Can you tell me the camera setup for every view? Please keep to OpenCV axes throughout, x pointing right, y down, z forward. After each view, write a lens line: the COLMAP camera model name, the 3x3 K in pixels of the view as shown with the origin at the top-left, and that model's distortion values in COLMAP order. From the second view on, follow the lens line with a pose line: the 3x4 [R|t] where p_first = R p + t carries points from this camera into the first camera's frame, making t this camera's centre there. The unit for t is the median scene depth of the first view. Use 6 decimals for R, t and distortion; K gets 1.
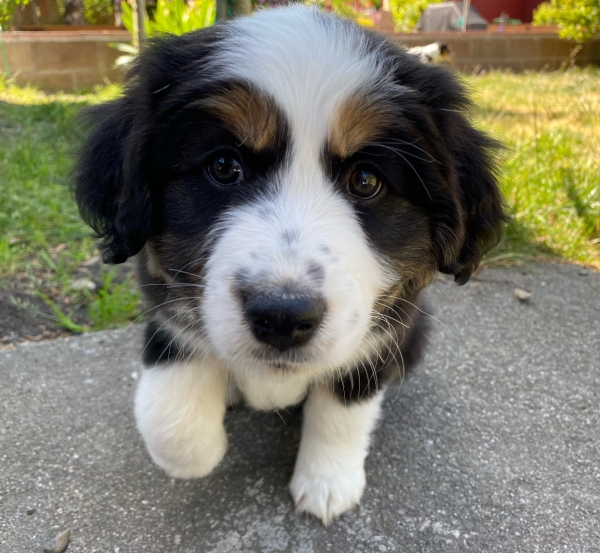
lens RADIAL K [[525.5, 0, 304.3], [0, 525.5, 277.0], [0, 0, 1]] dist [-0.003880, -0.000956]
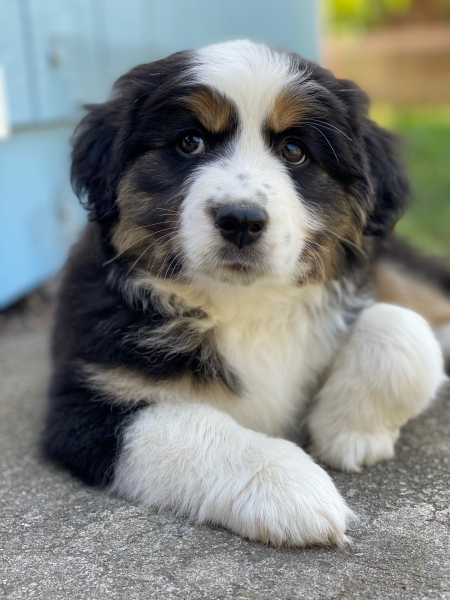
lens RADIAL K [[906.3, 0, 223.0], [0, 906.3, 300.0], [0, 0, 1]] dist [0.064088, 0.000000]
pose [[0.999761, -0.015695, 0.015230, -0.118387], [0.018943, 0.969477, -0.244449, 0.818154], [-0.010928, 0.244679, 0.969543, -1.286669]]
